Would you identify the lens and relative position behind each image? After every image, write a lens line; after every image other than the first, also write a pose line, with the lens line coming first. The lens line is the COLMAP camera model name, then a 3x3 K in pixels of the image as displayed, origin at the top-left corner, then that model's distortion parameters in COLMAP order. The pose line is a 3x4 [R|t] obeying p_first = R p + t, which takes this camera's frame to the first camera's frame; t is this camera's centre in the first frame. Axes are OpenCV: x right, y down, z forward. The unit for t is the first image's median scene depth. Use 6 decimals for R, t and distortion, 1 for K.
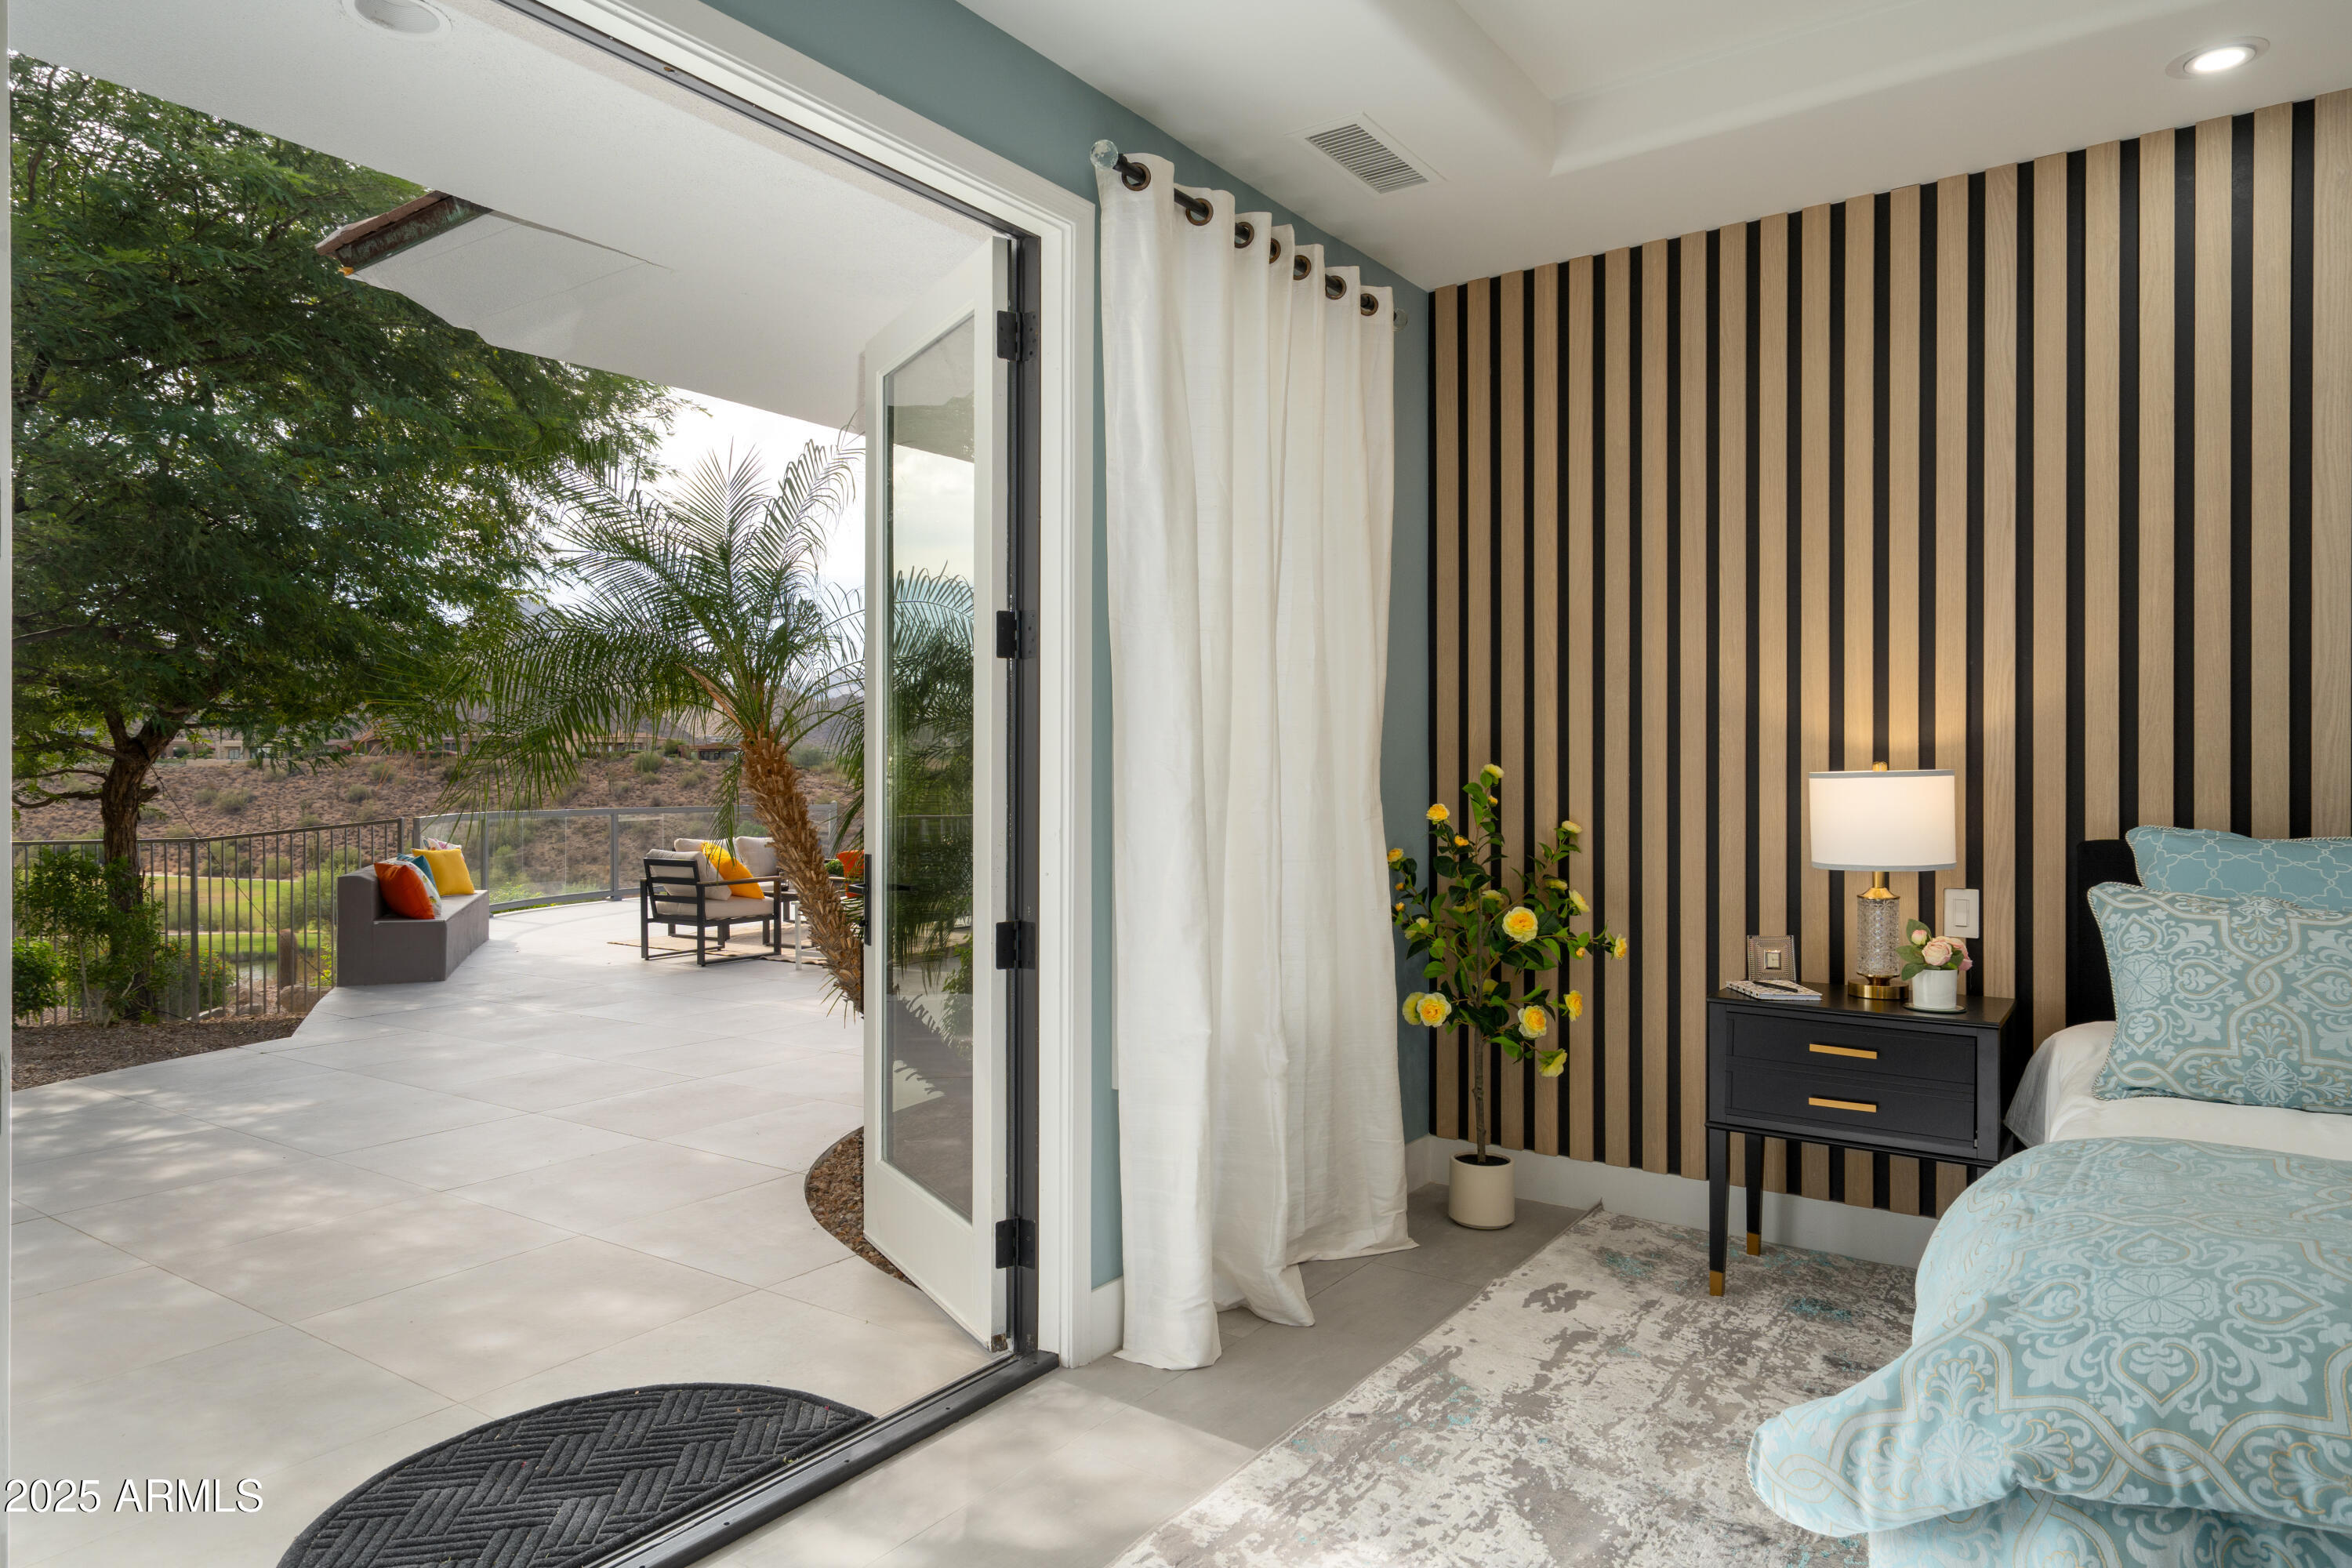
lens RADIAL K [[1406.4, 0, 1192.5], [0, 1406.4, 776.3], [0, 0, 1]] dist [0.003817, -0.000443]
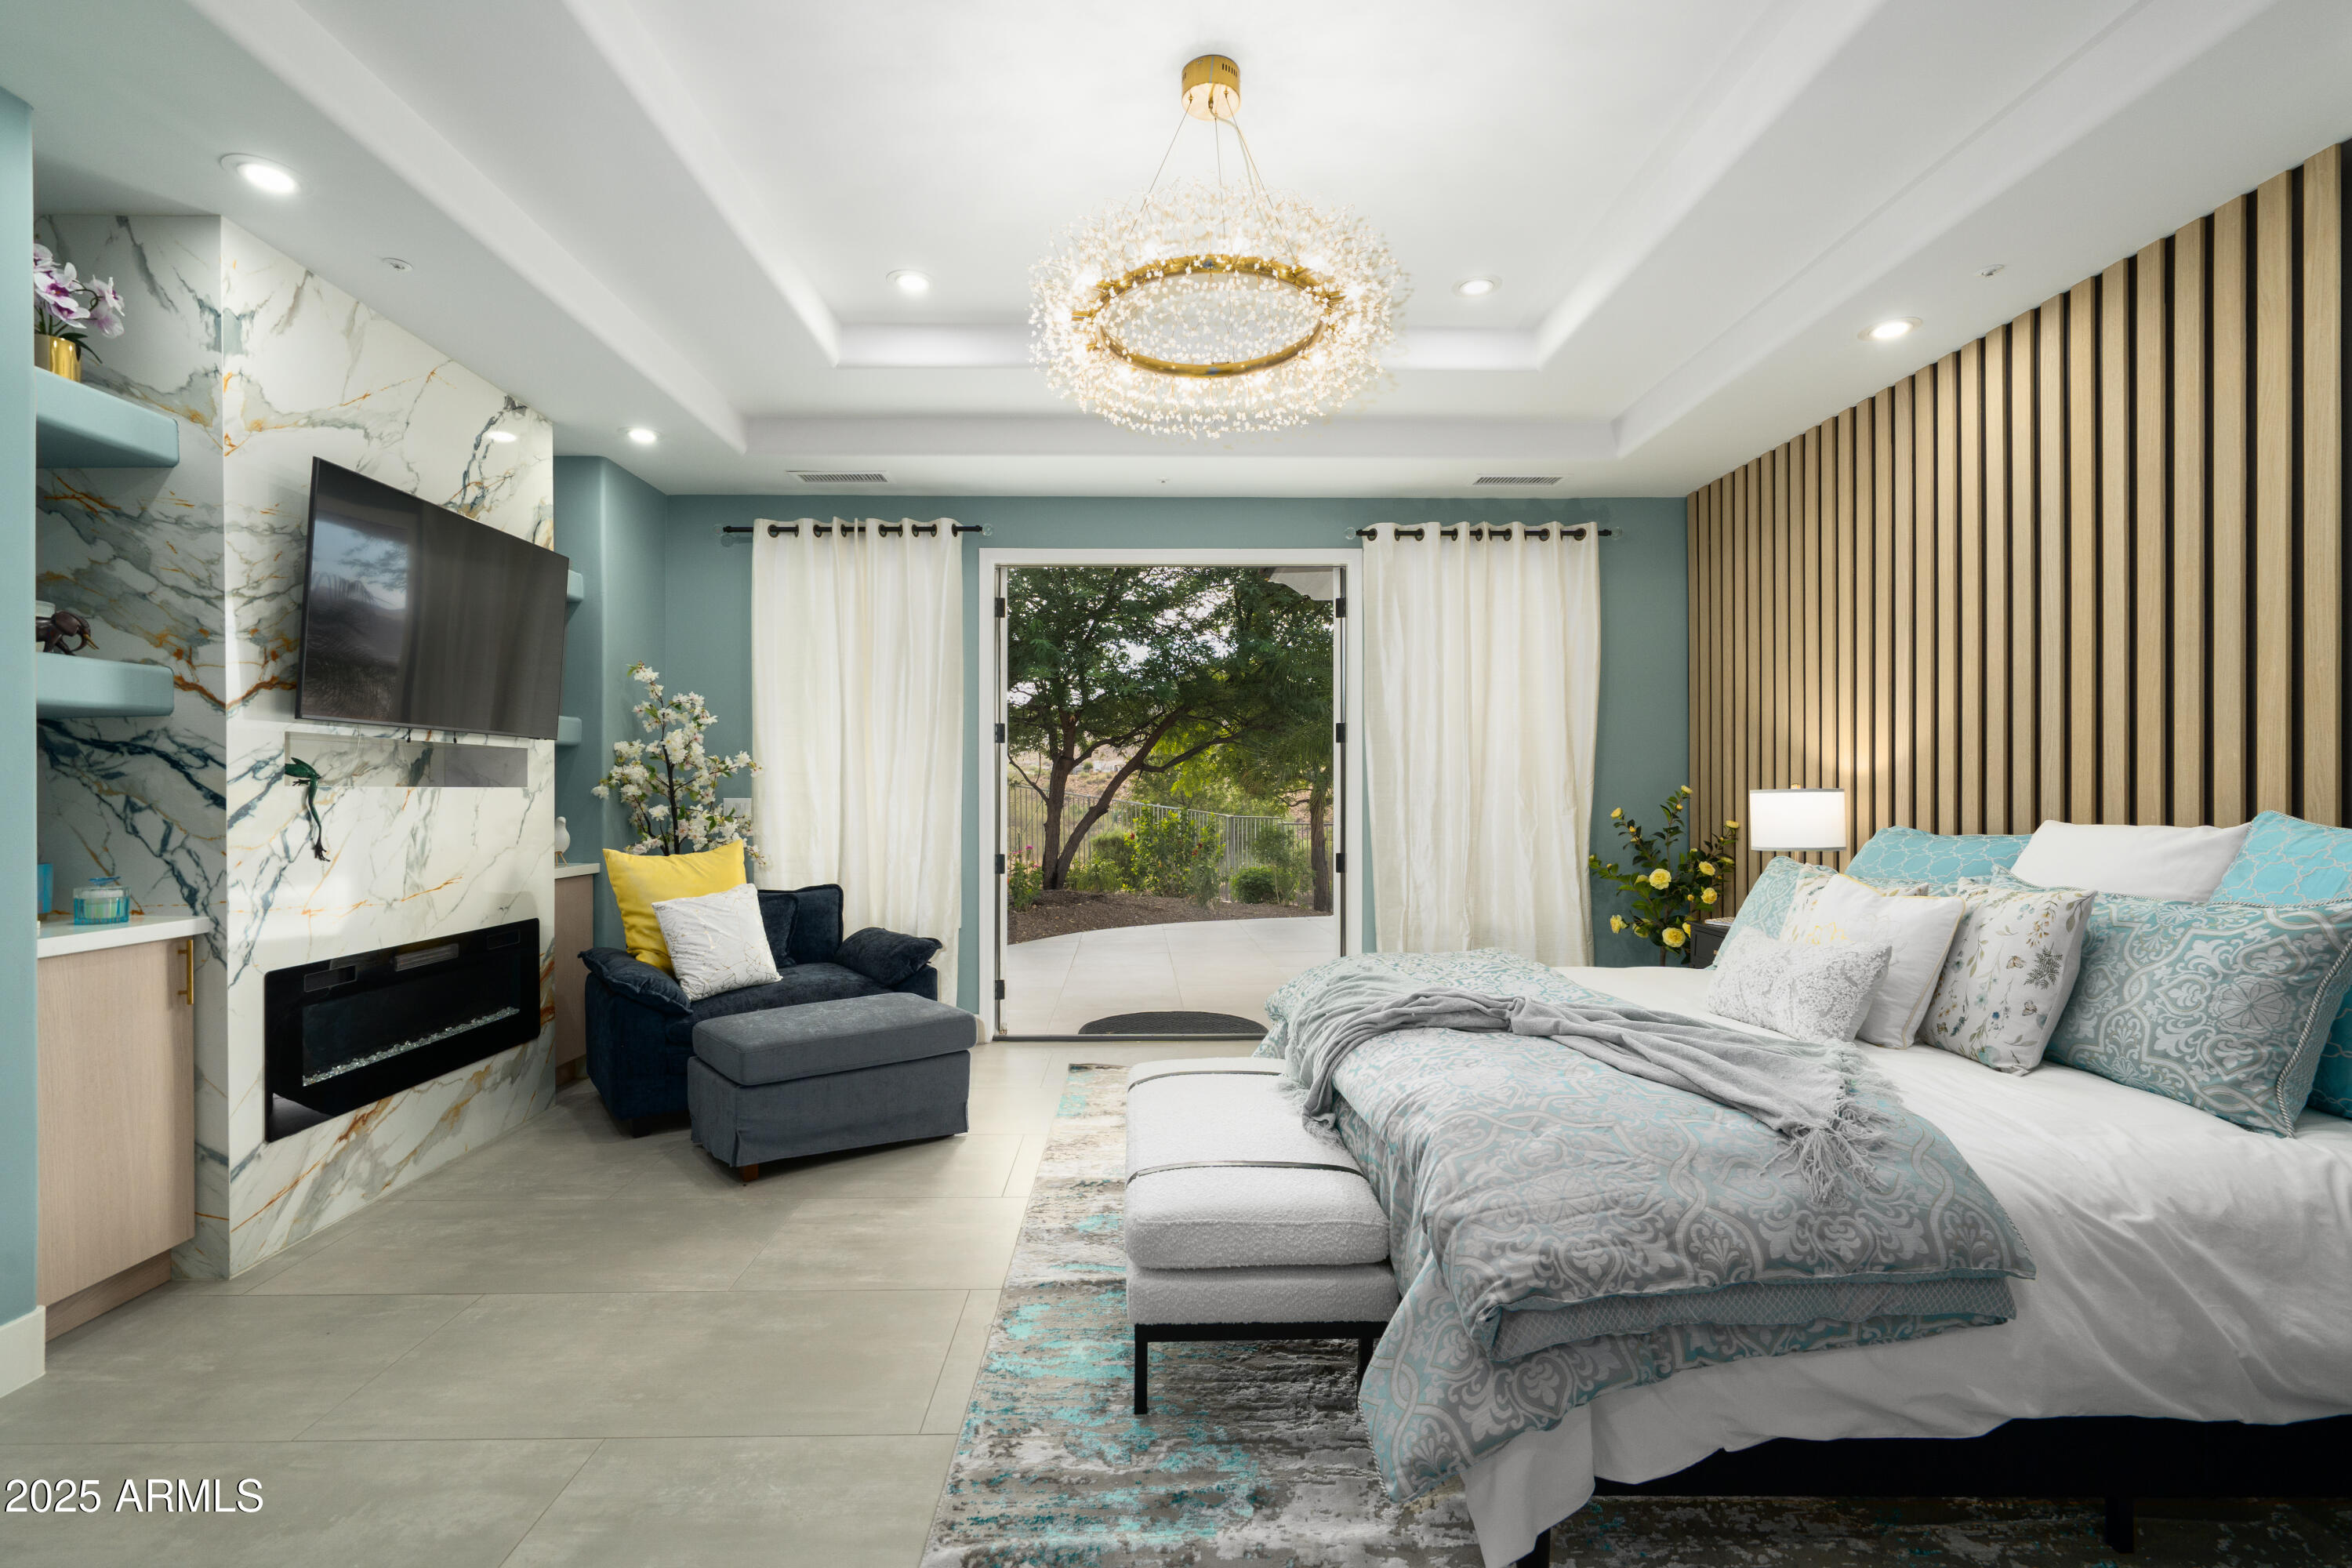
lens RADIAL K [[1041.7, 0, 1180.9], [0, 1041.7, 797.0], [0, 0, 1]] dist [-0.009824, 0.001039]
pose [[0.605786, 0.003242, -0.795621, 1.061926], [0.001013, 0.999988, 0.004846, -0.001165], [0.795627, -0.003741, 0.605775, -0.272600]]
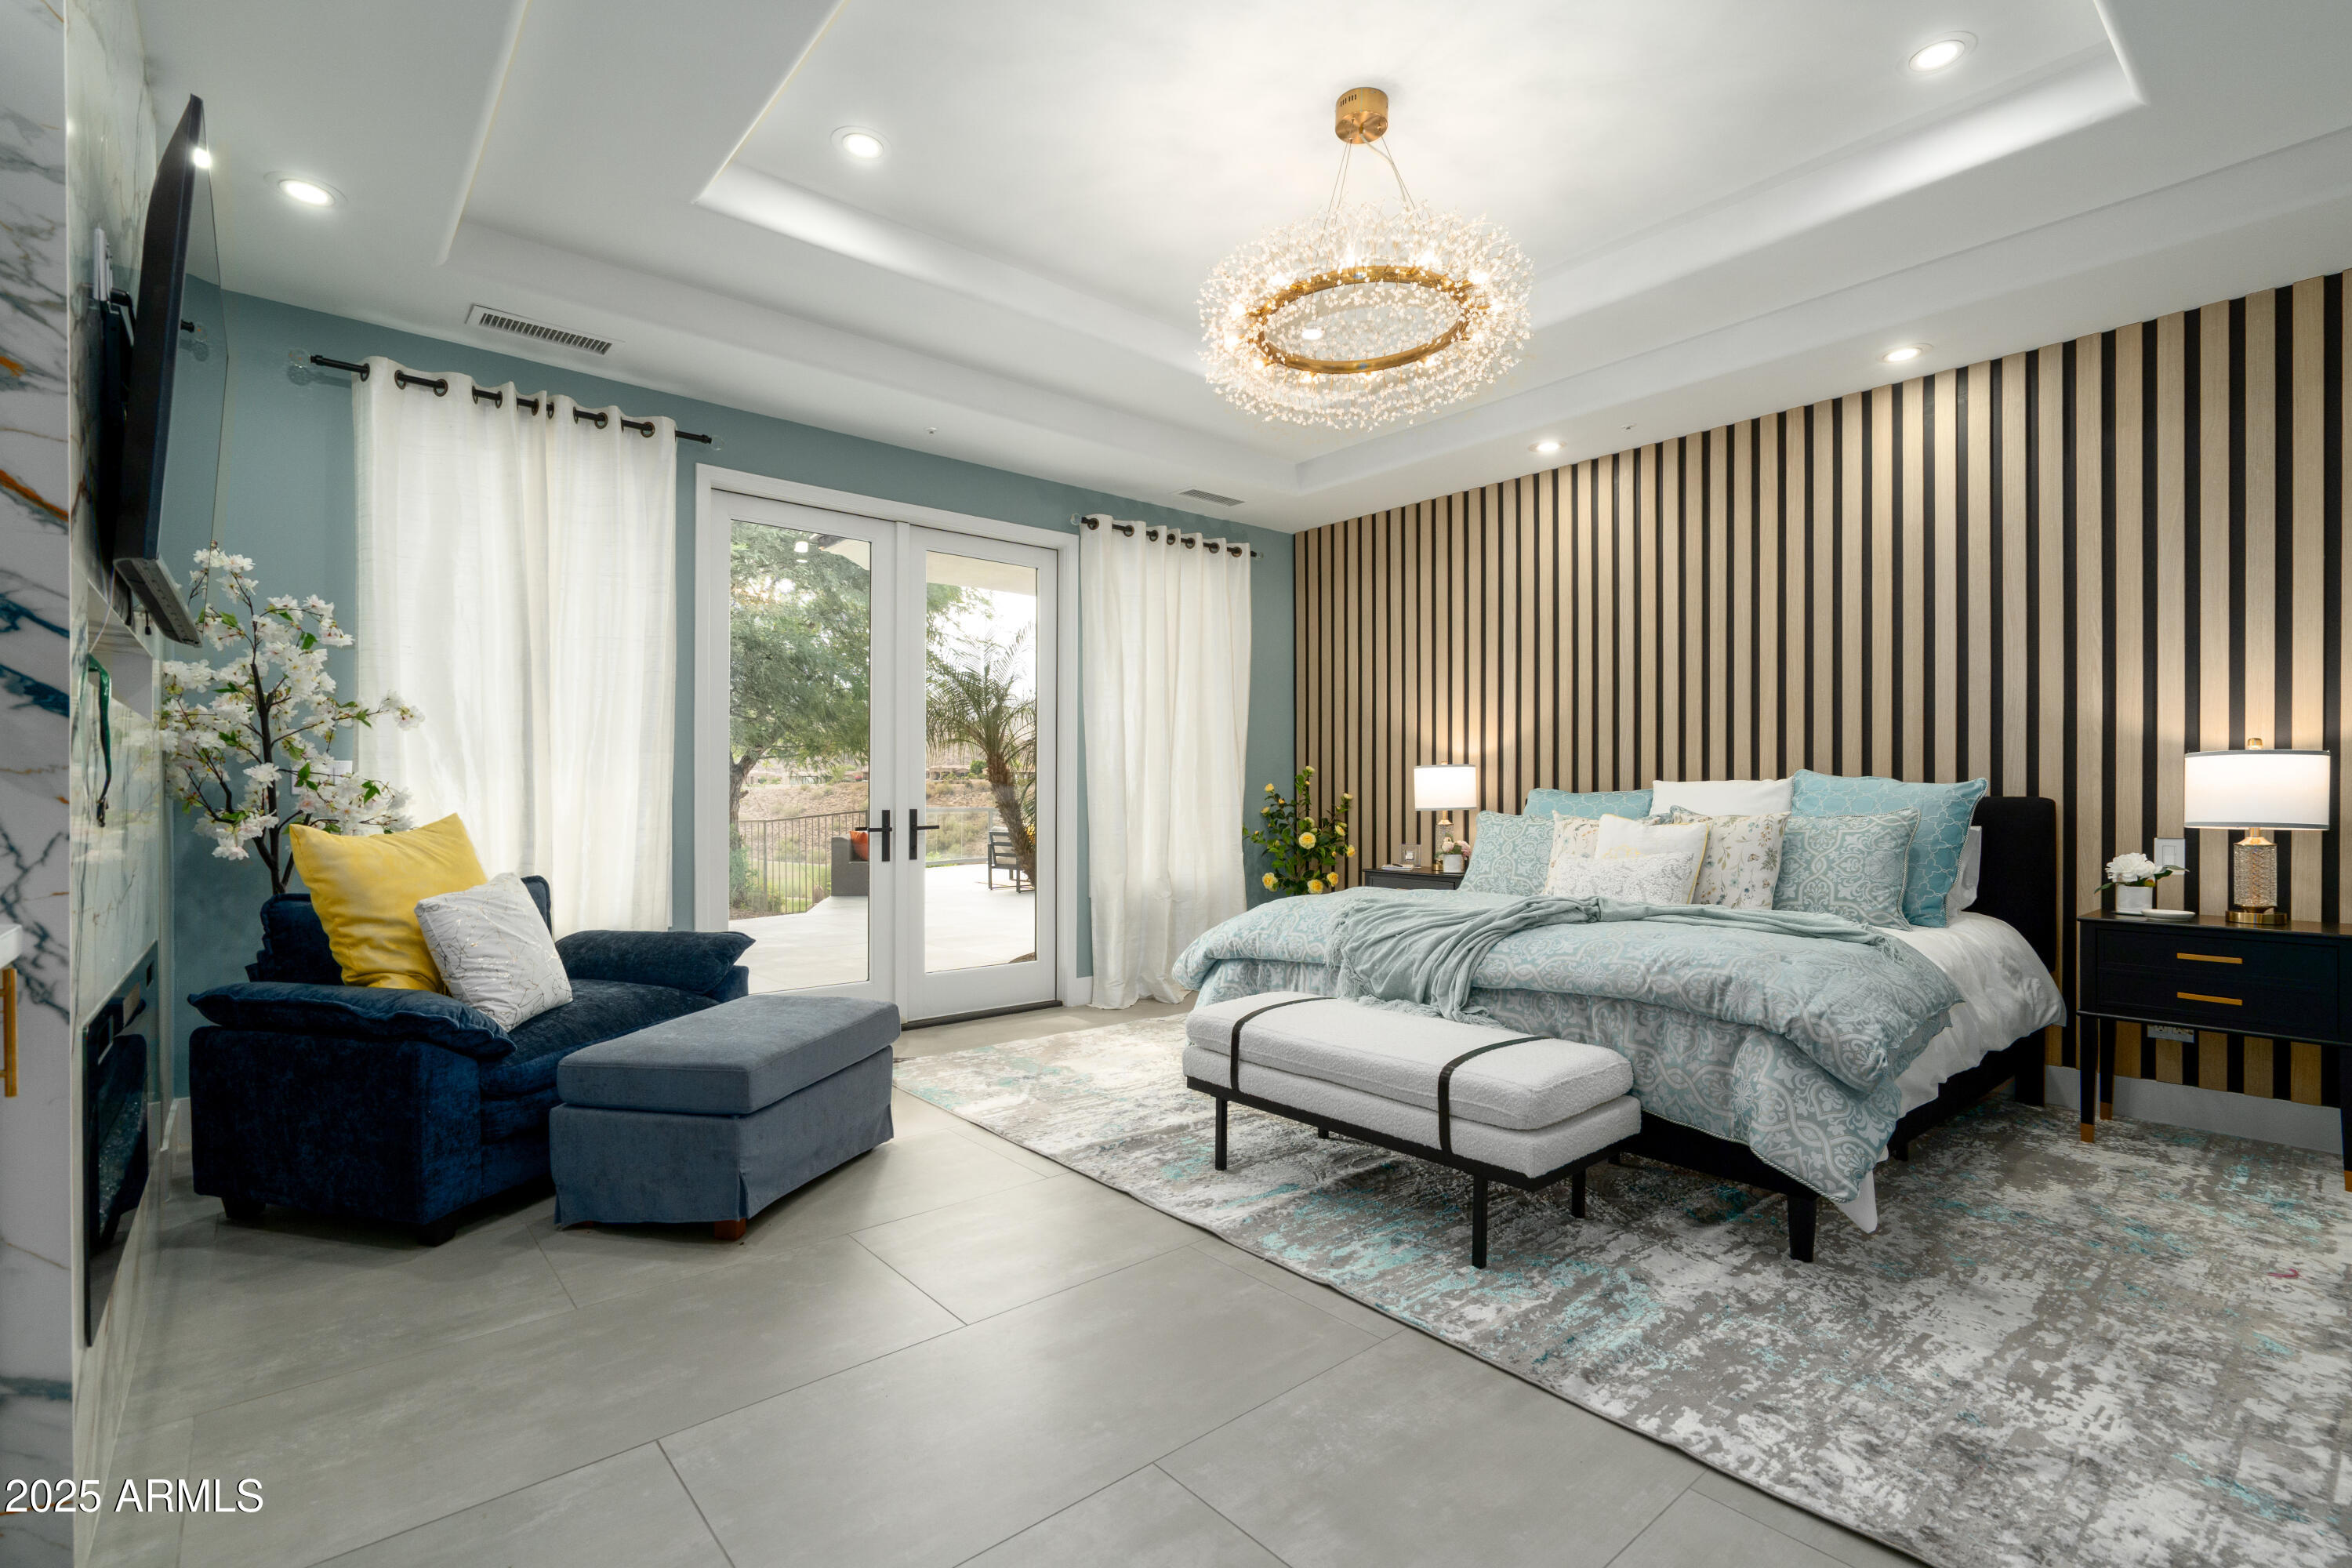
lens RADIAL K [[1041.7, 0, 1180.9], [0, 1041.7, 797.0], [0, 0, 1]] dist [-0.009824, 0.001039]
pose [[0.971422, 0.000543, -0.237358, 0.504203], [-0.000074, 0.999998, 0.001985, 0.044312], [0.237358, -0.001910, 0.971420, -0.679270]]
